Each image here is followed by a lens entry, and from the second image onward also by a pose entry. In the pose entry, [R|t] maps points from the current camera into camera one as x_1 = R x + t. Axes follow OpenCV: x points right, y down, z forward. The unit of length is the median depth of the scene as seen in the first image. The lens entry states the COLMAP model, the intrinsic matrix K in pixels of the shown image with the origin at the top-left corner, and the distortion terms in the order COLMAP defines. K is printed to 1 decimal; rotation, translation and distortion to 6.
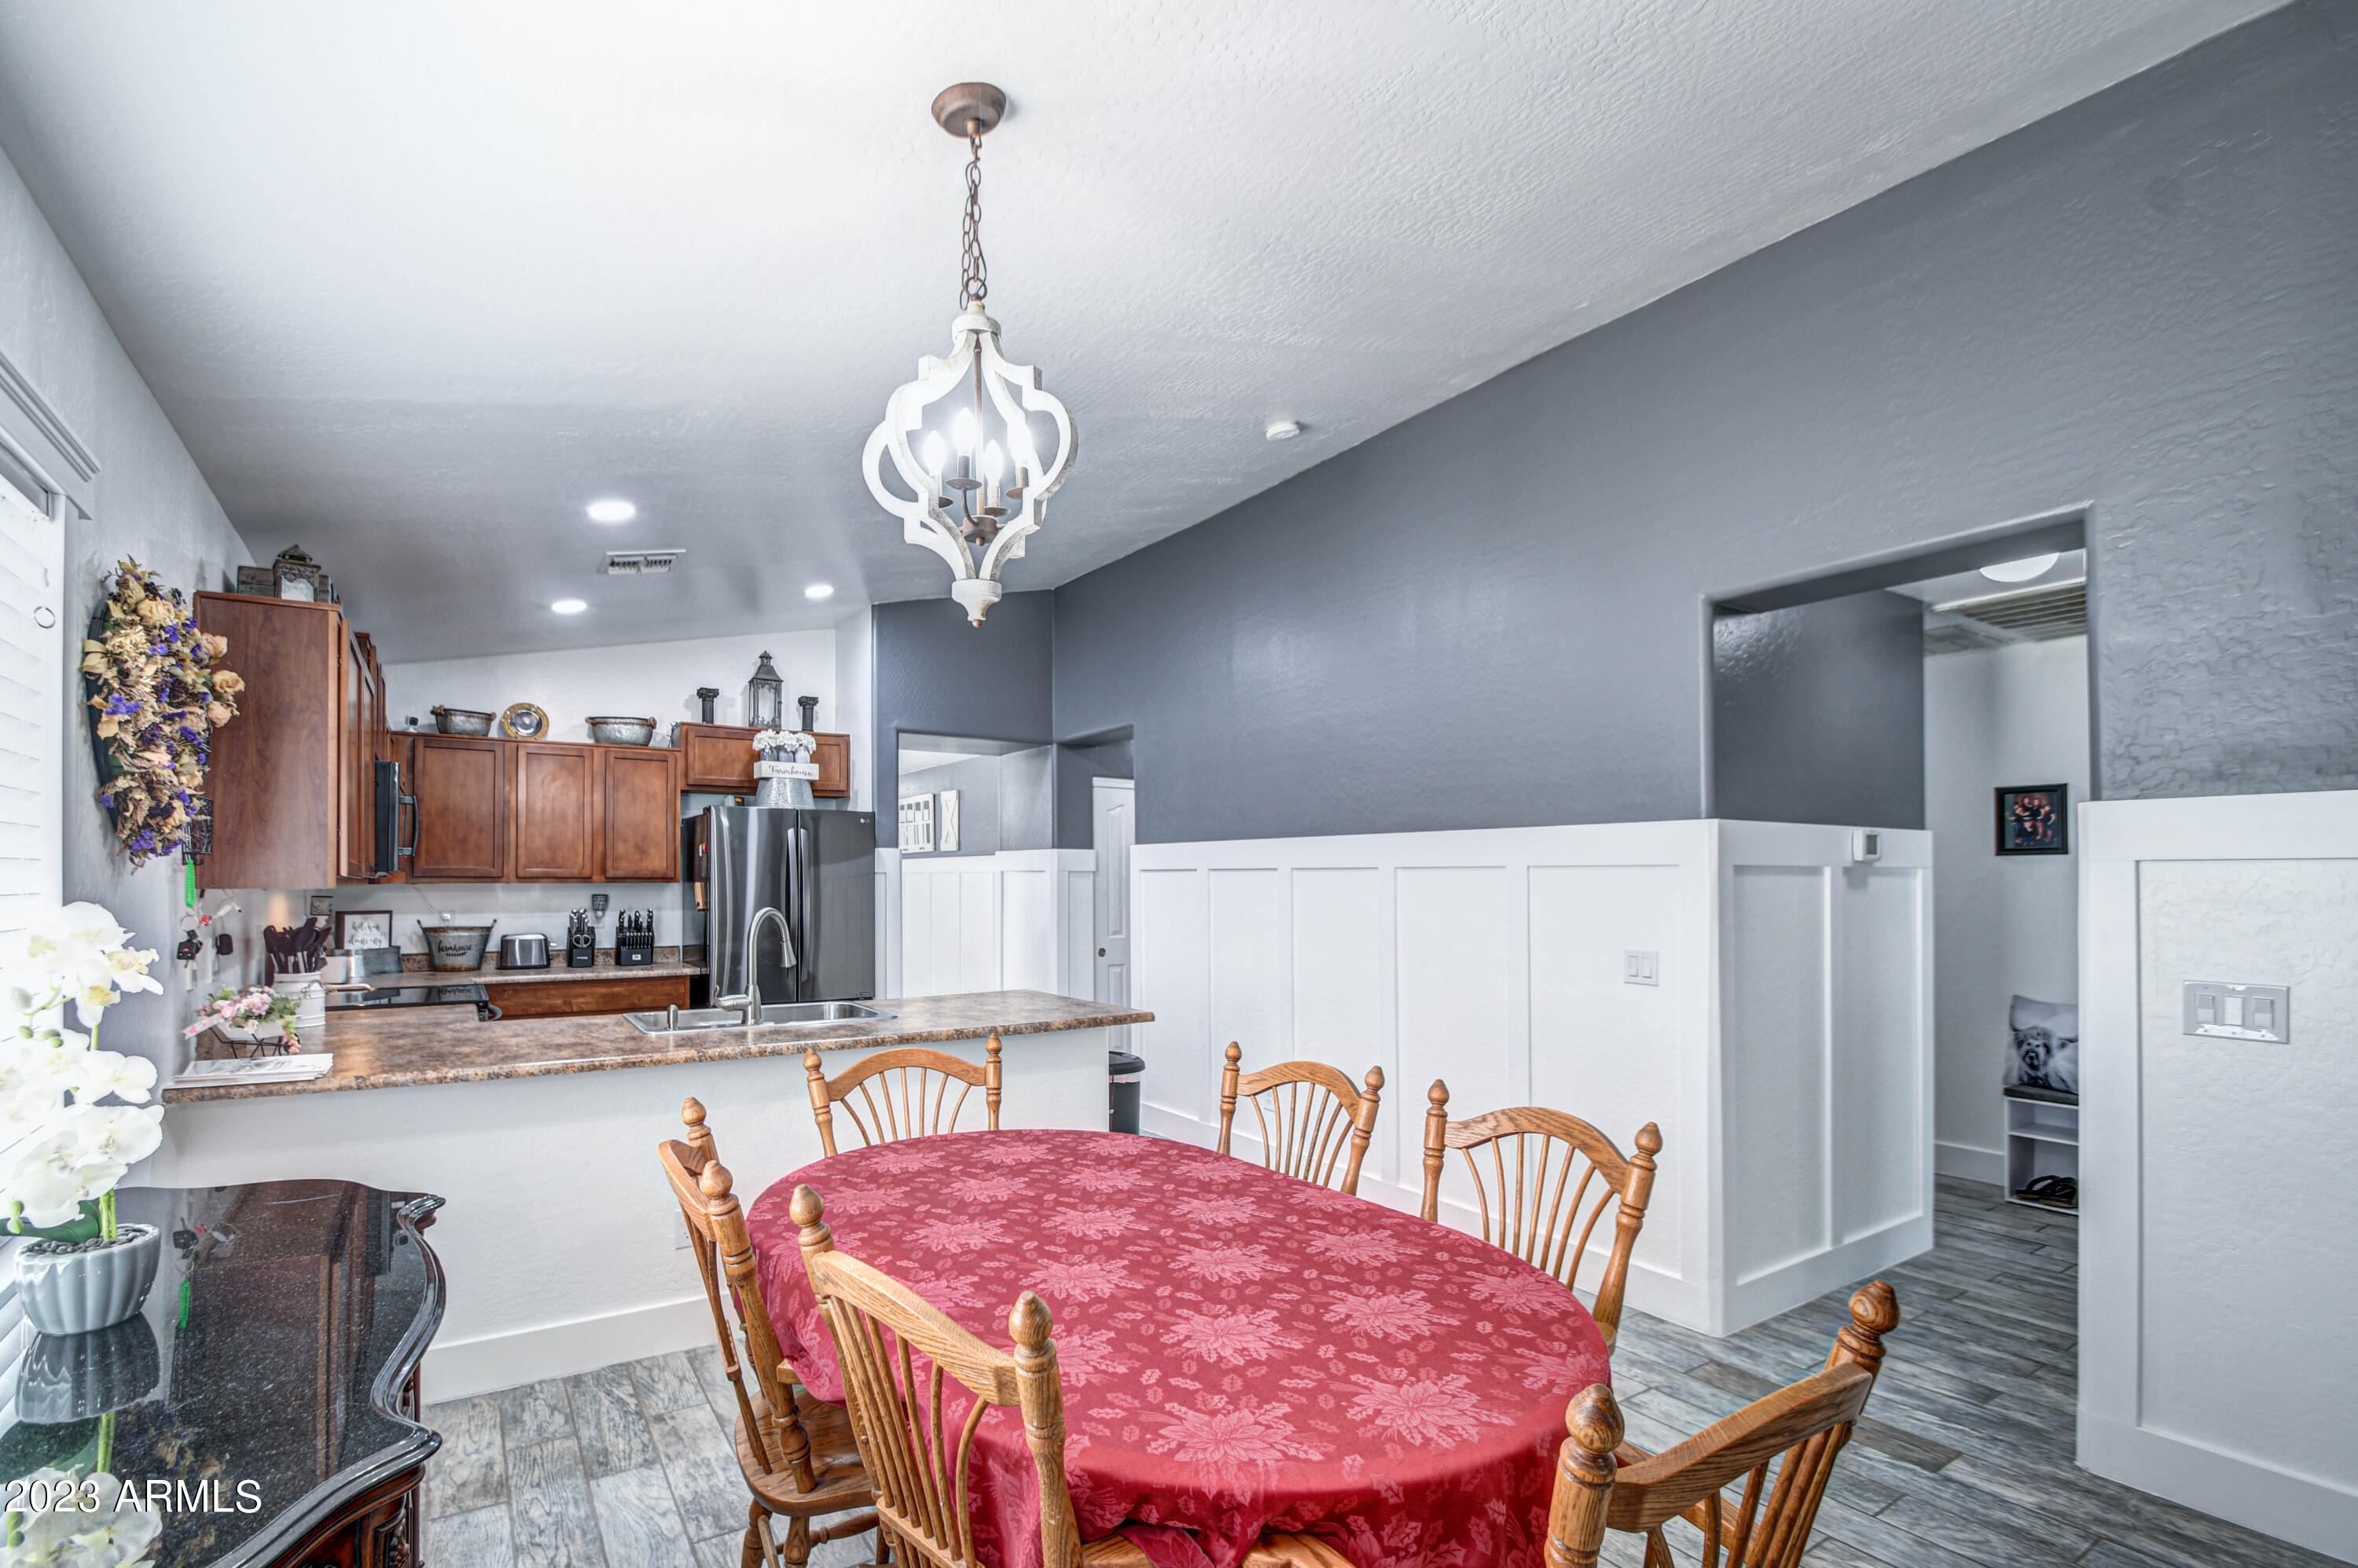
lens RADIAL K [[1061.6, 0, 1118.1], [0, 1061.6, 857.8], [0, 0, 1]] dist [0.007300, -0.010044]
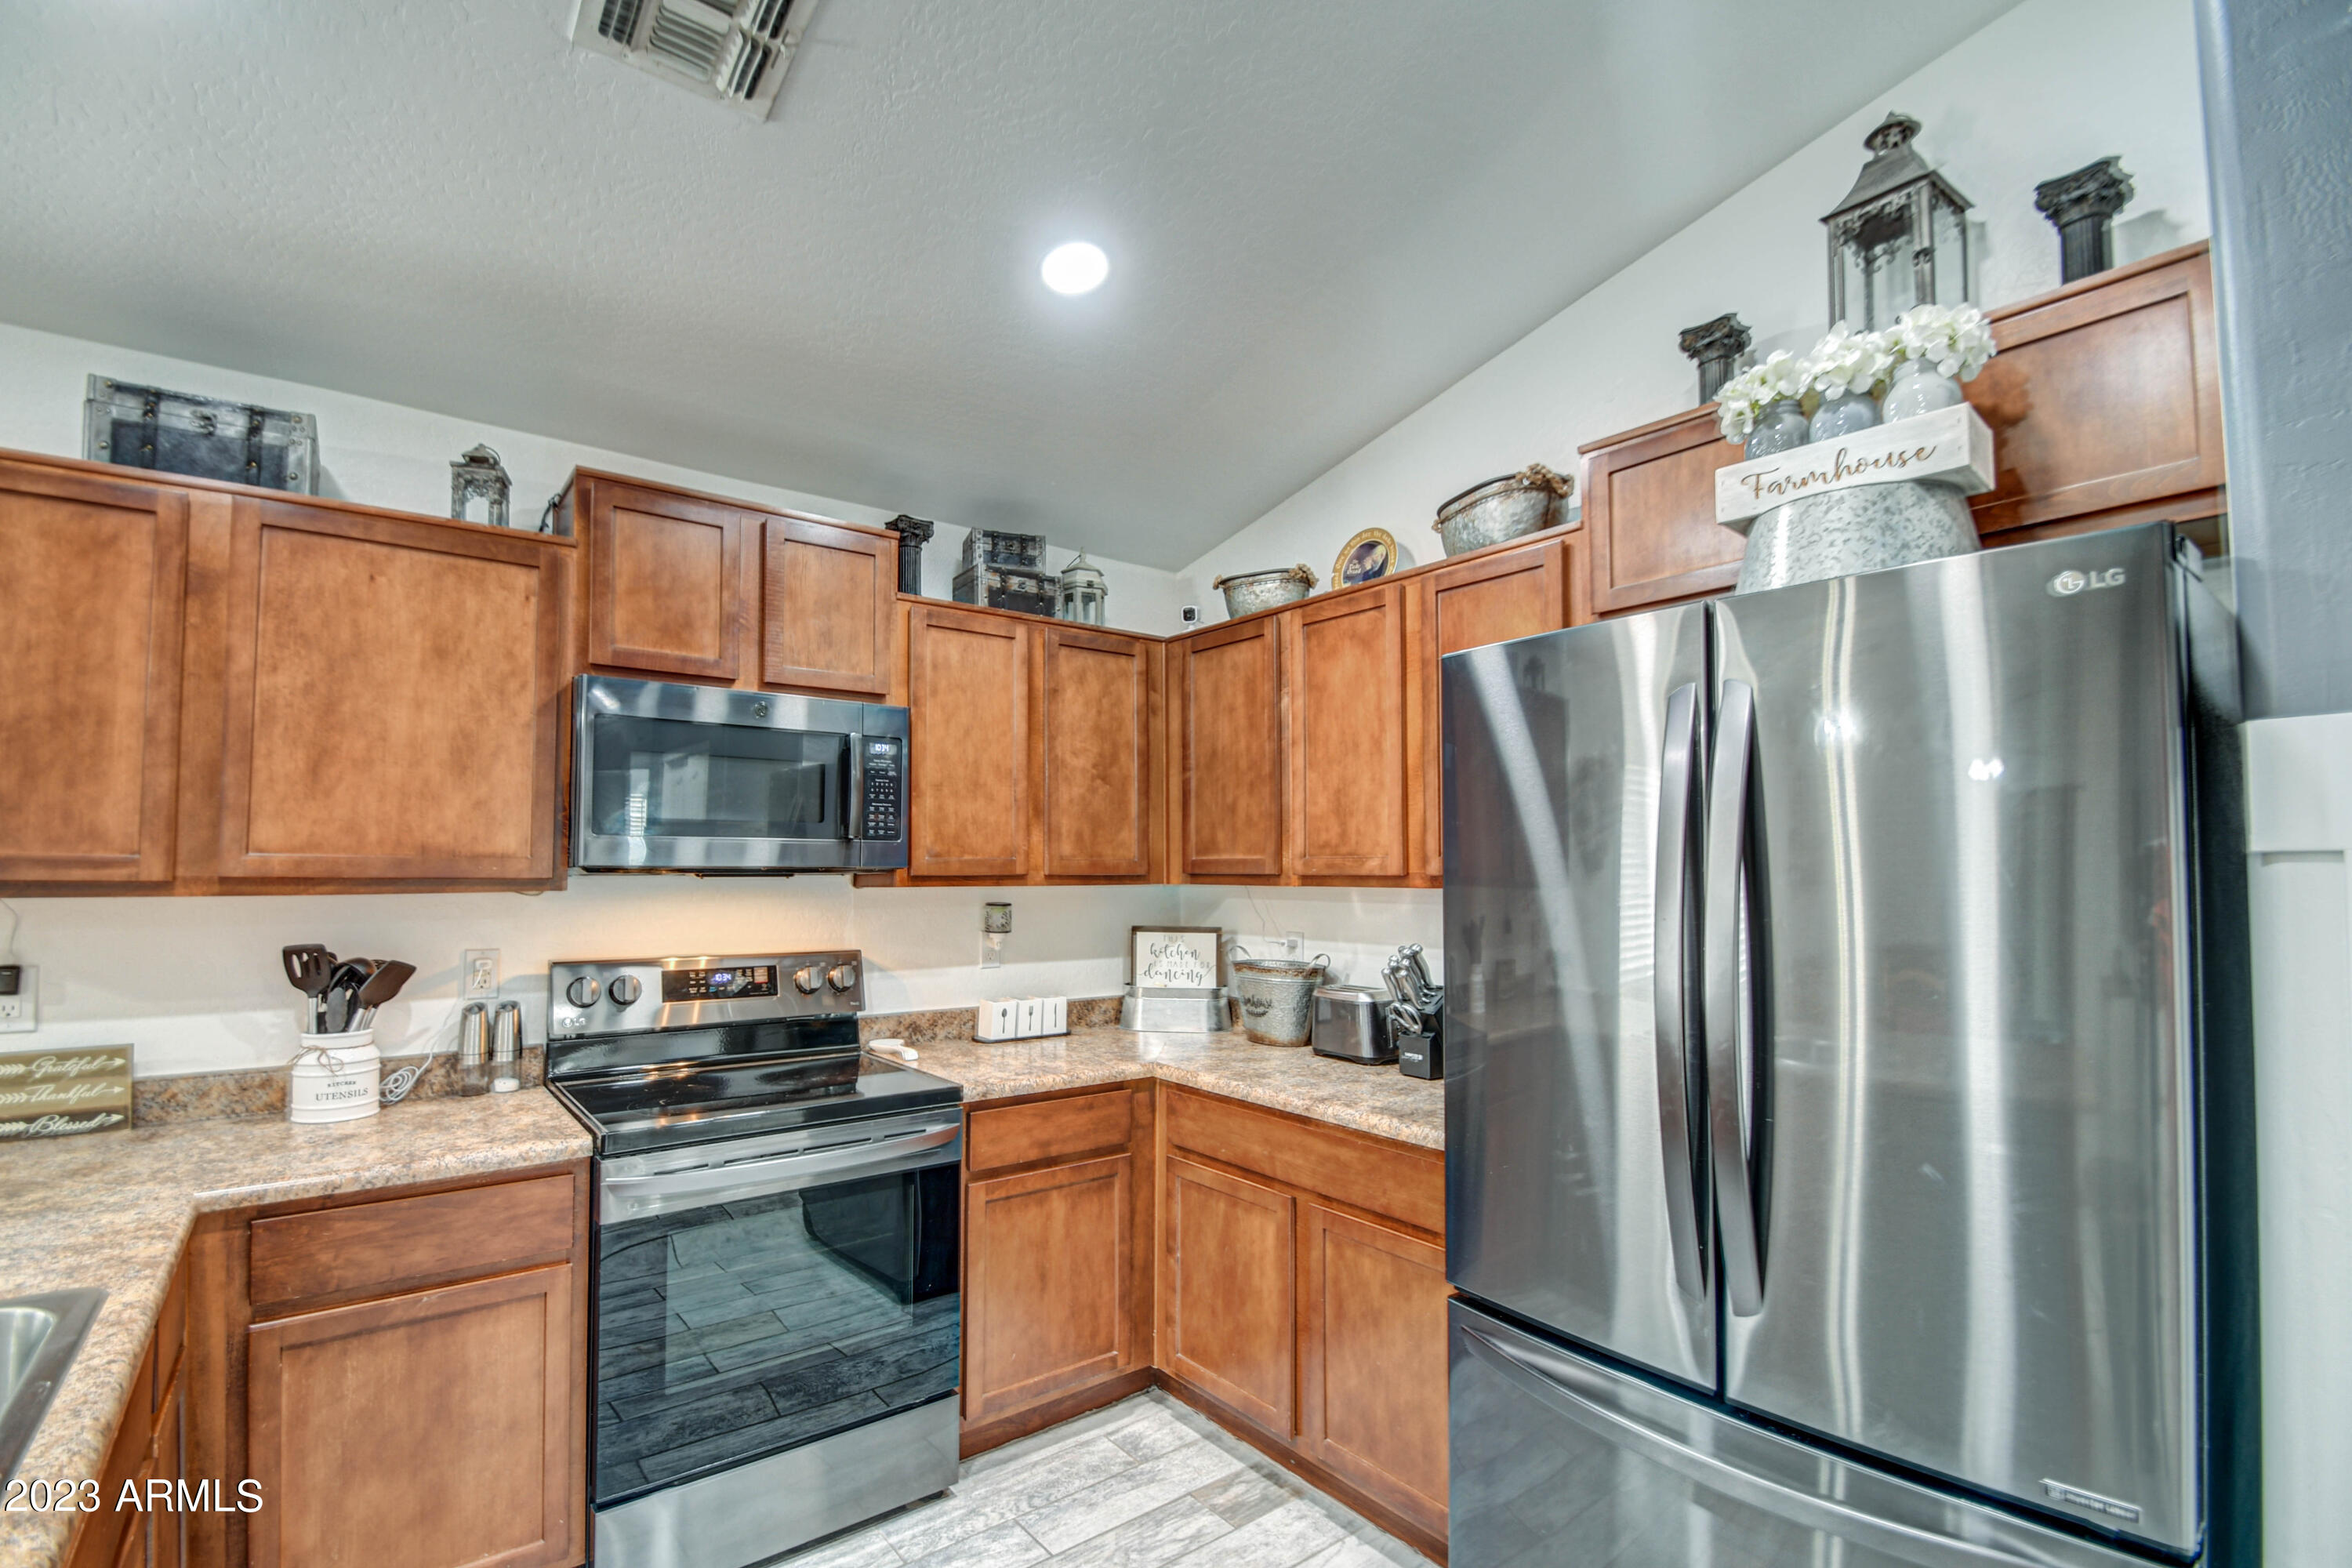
lens RADIAL K [[1058.9, 0, 1101.2], [0, 1058.9, 827.8], [0, 0, 1]] dist [0.007300, -0.010044]
pose [[0.063643, -0.042762, -0.997056, -0.068100], [0.021790, 0.998903, -0.041450, 0.014246], [0.997735, -0.019088, 0.064505, 0.837715]]
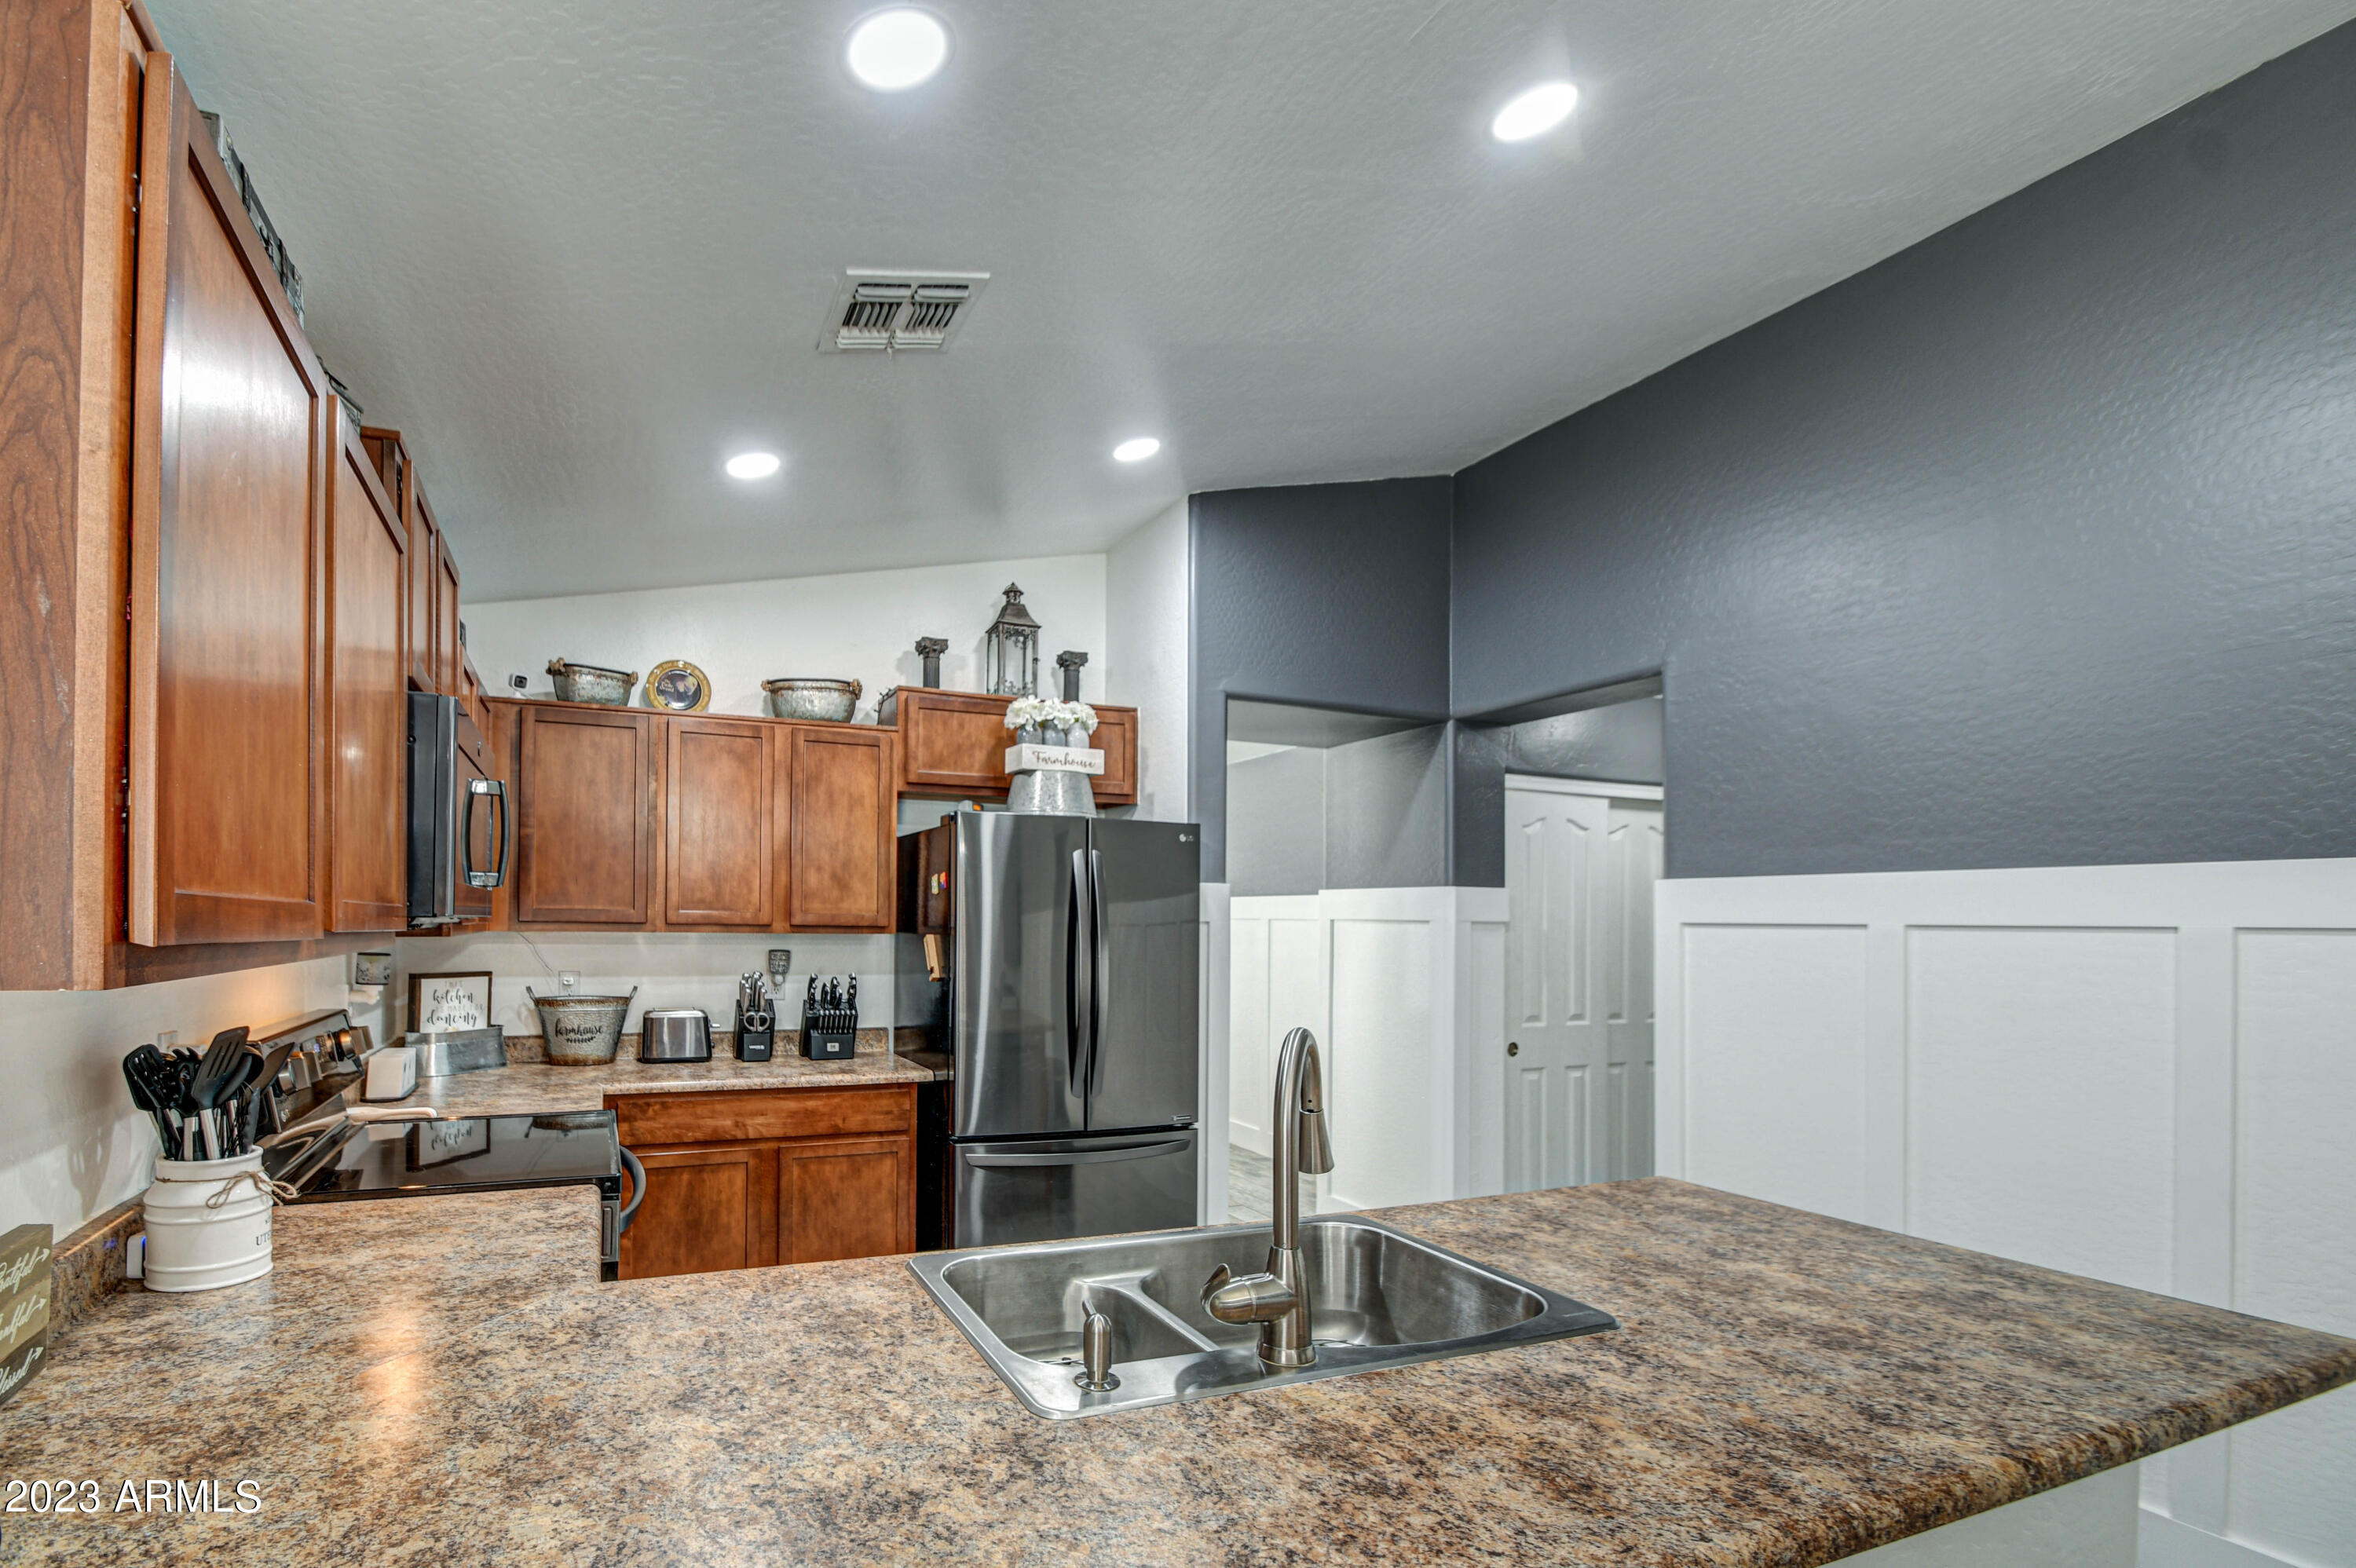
lens RADIAL K [[1060.6, 0, 1014.0], [0, 1060.6, 908.1], [0, 0, 1]] dist [0.007300, -0.010044]
pose [[0.982215, 0.009518, -0.187520, -0.226461], [-0.007931, 0.999926, 0.009213, 0.001316], [0.187594, -0.007562, 0.982218, 0.387842]]
